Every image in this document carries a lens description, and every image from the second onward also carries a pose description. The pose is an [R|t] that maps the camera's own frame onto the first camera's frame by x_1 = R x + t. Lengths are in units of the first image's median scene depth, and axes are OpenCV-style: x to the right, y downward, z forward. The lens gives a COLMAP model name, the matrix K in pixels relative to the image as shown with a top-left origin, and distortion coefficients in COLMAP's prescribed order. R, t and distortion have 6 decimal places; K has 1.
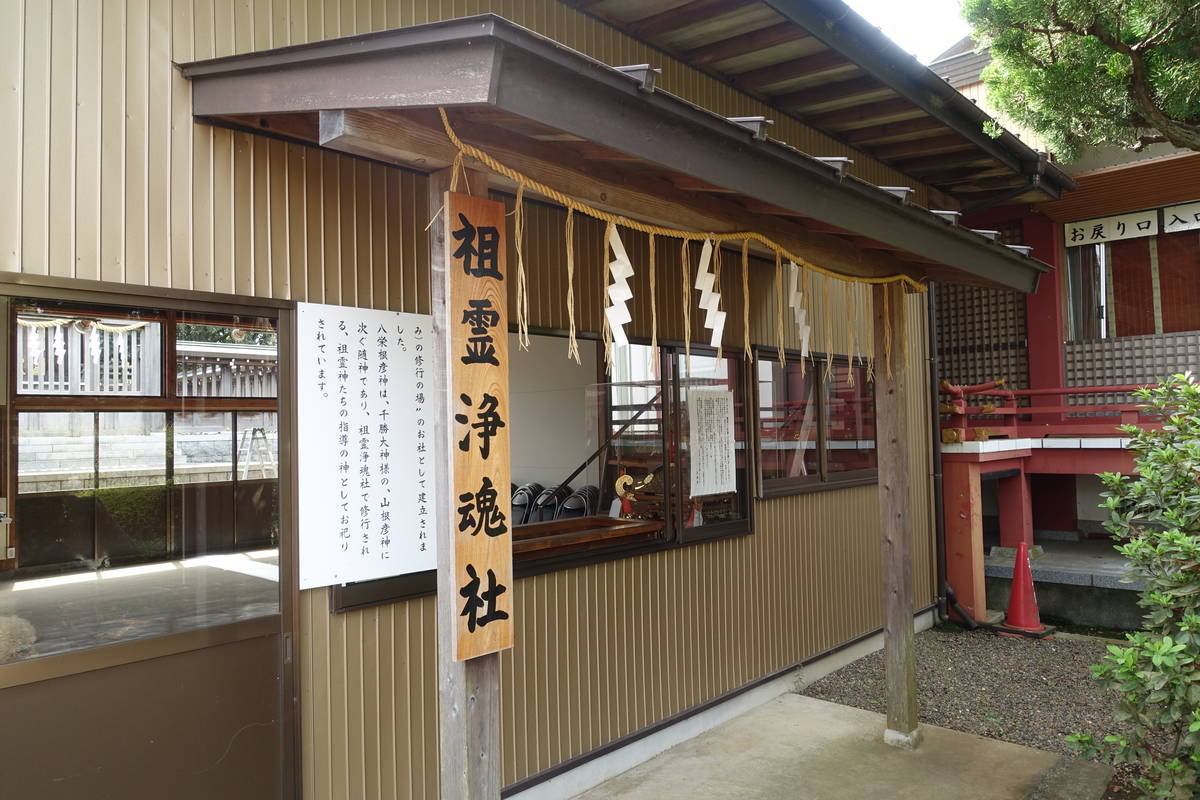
lens RADIAL K [[823.9, 0, 599.6], [0, 823.9, 402.1], [0, 0, 1]] dist [-0.001471, -0.007645]
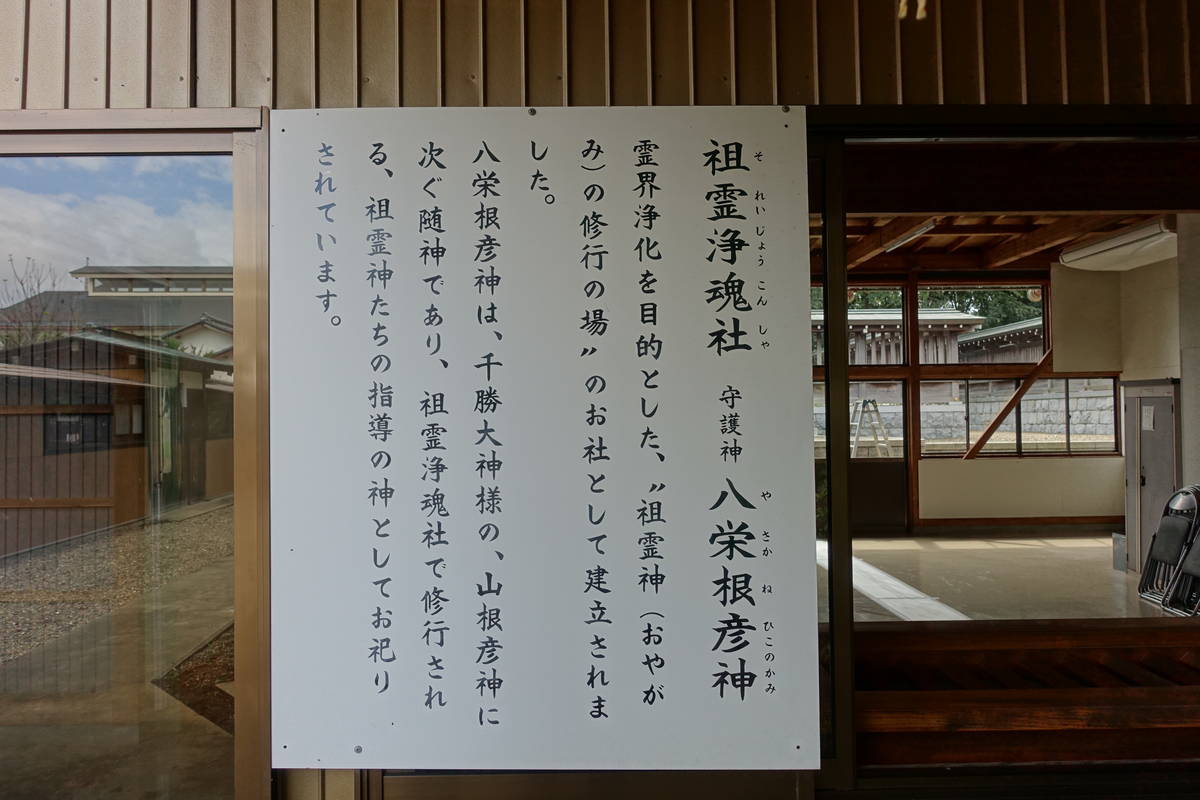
lens RADIAL K [[823.9, 0, 598.7], [0, 823.9, 400.7], [0, 0, 1]] dist [-0.001471, -0.007645]
pose [[0.698321, 0.003445, -0.715776, 0.063567], [0.019411, 0.999530, 0.023748, 0.023886], [0.715521, -0.030478, 0.697926, 0.762778]]
